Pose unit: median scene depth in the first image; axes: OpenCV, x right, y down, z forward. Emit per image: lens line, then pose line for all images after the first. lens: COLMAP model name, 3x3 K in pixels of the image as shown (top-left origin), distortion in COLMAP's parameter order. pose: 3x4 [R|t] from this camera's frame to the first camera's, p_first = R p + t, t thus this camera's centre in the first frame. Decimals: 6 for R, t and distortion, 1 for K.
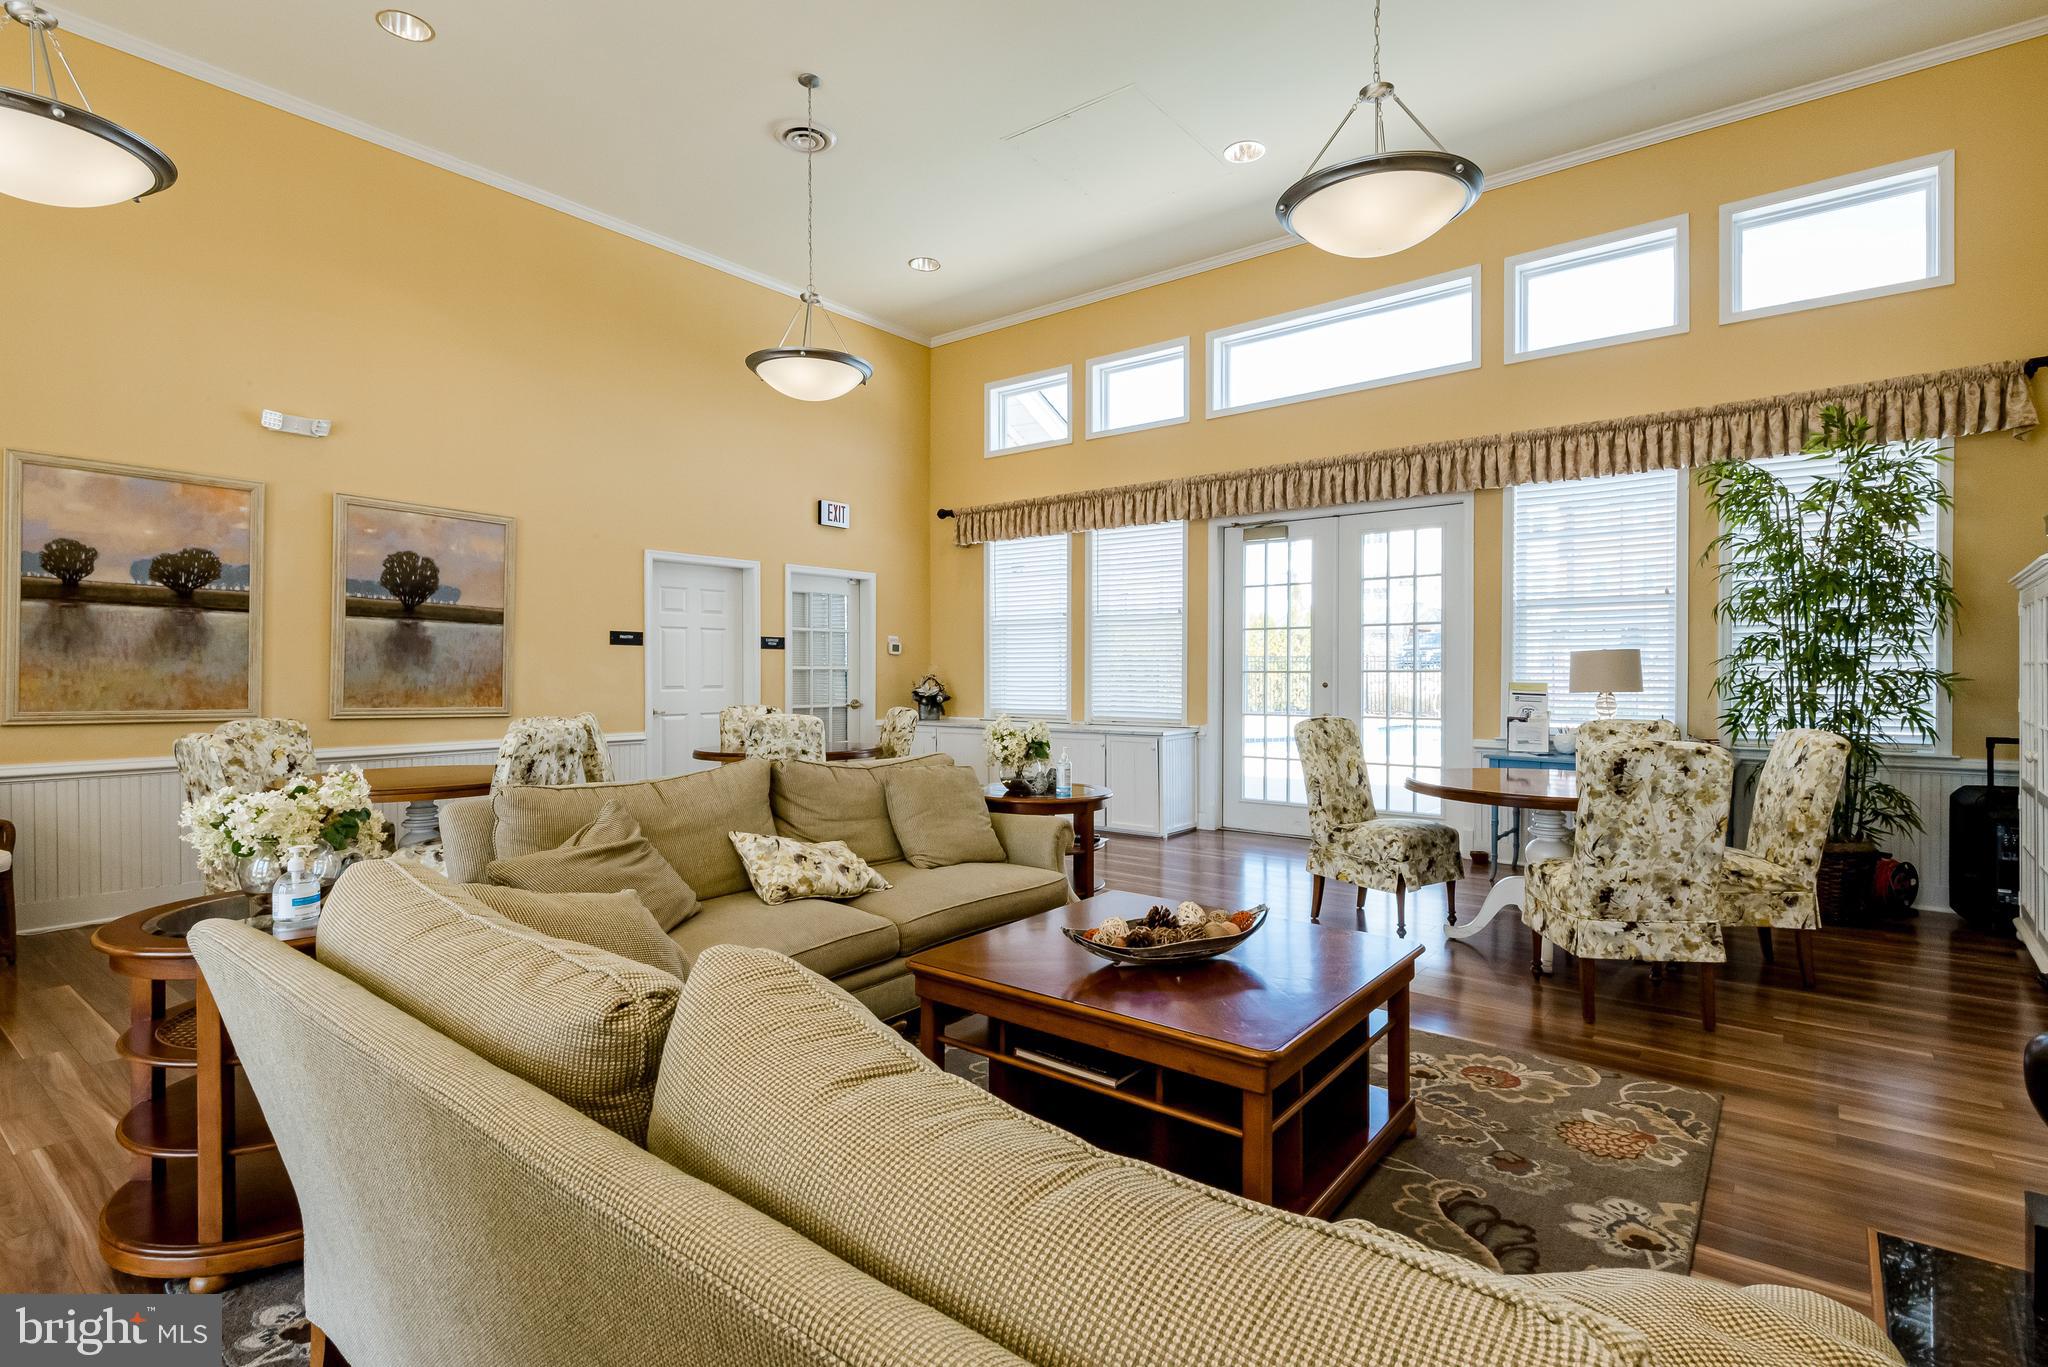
lens RADIAL K [[979.1, 0, 1024.0], [0, 979.1, 683.5], [0, 0, 1]] dist [0.000434, -0.011956]
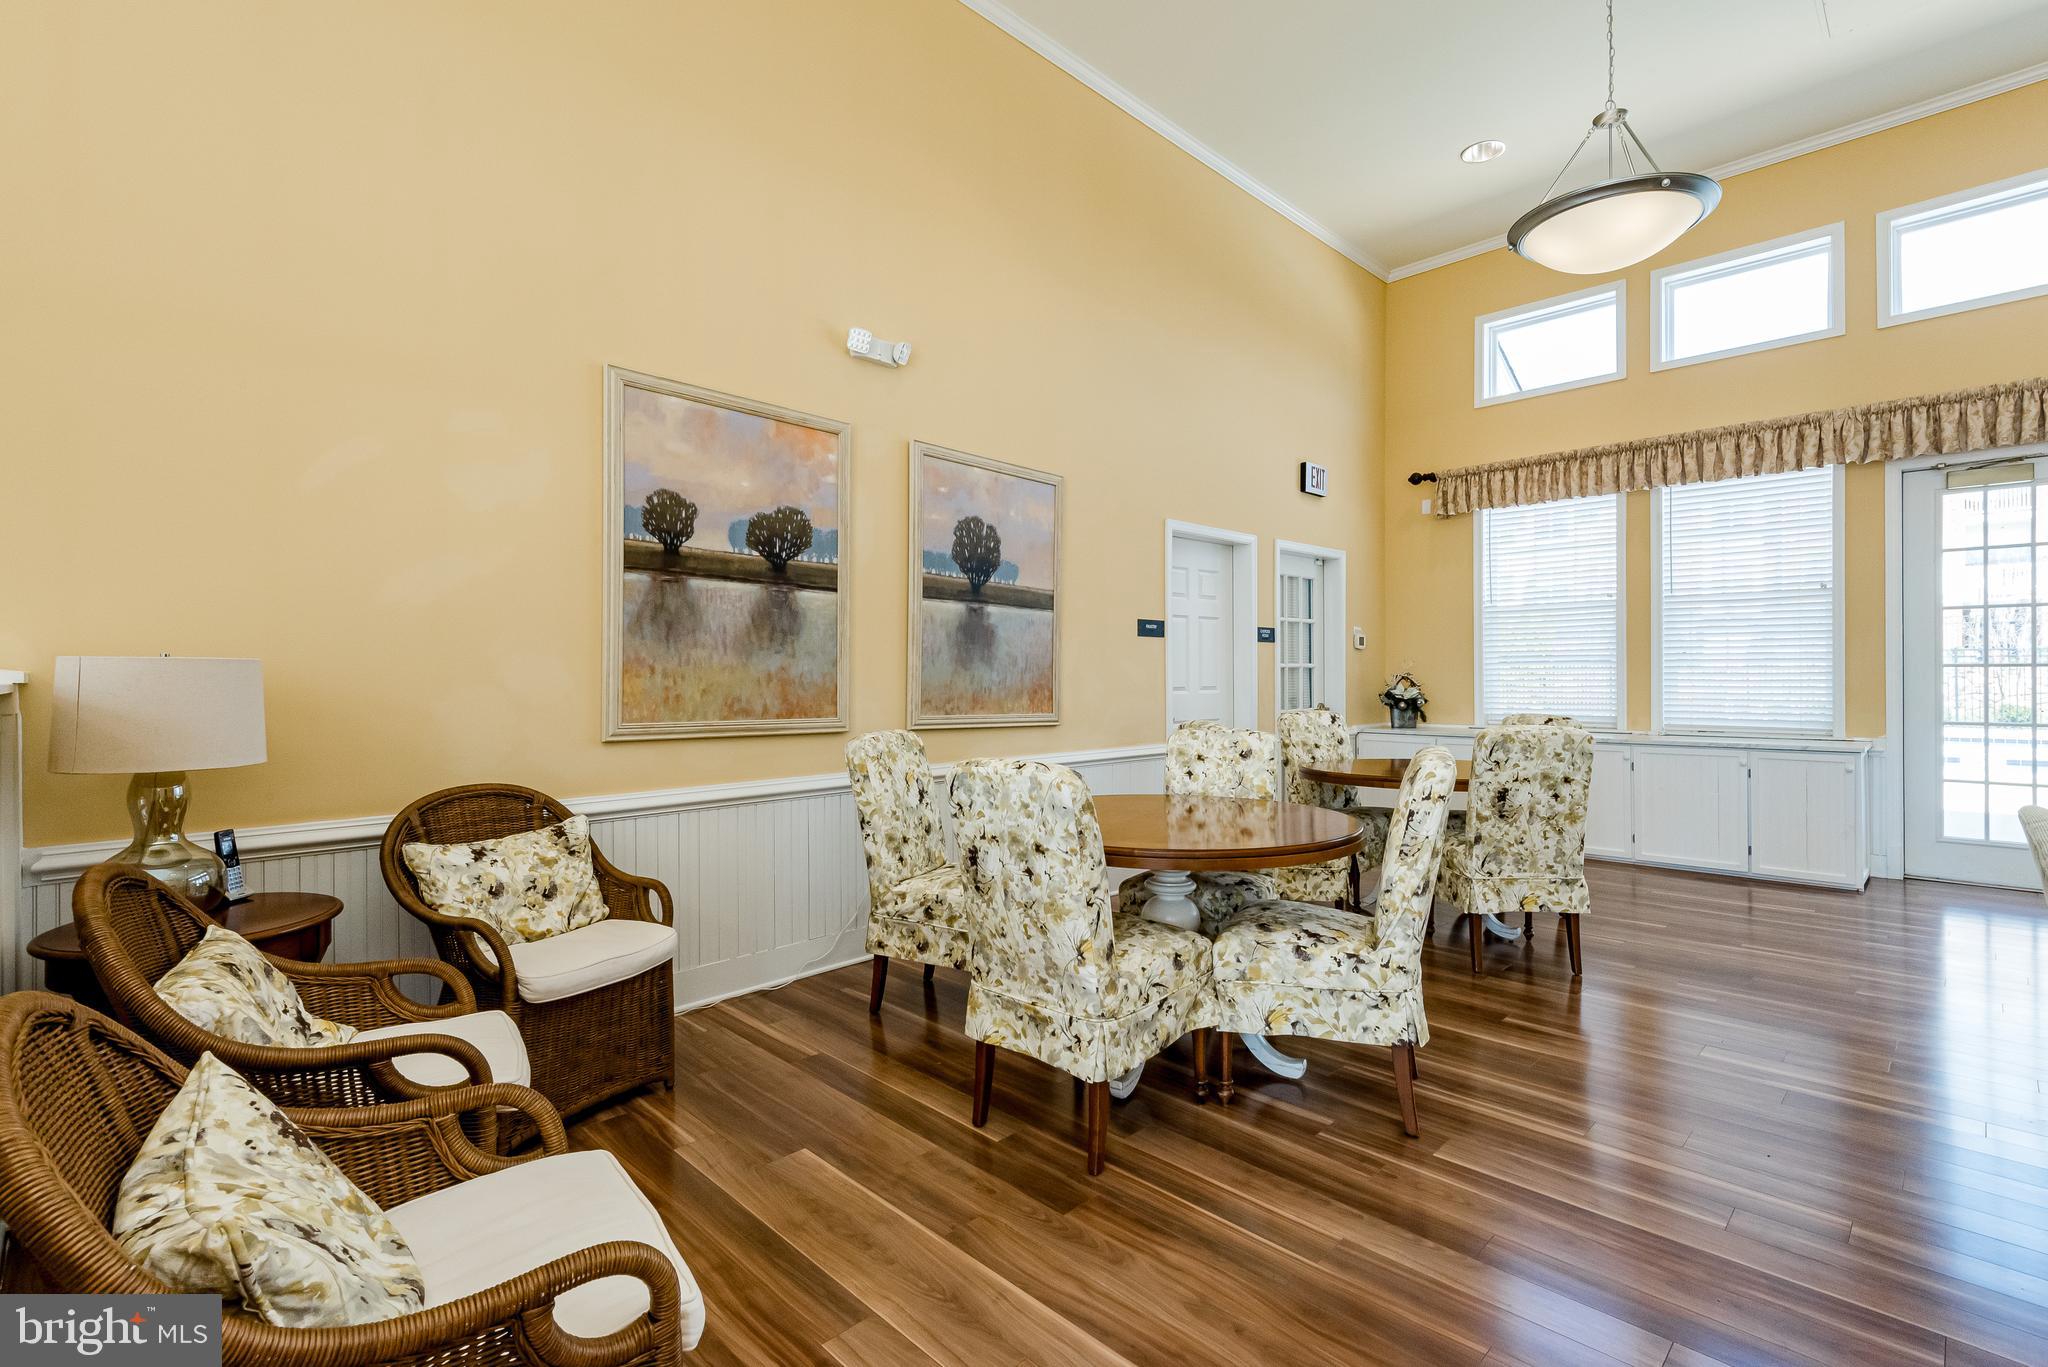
lens RADIAL K [[953.6, 0, 1024.0], [0, 953.6, 683.5], [0, 0, 1]] dist [0.031510, -0.028459]
pose [[0.988825, -0.003469, -0.149044, -0.497477], [0.003095, 0.999991, -0.002746, 0.001762], [0.149052, 0.002254, 0.988827, 0.255468]]
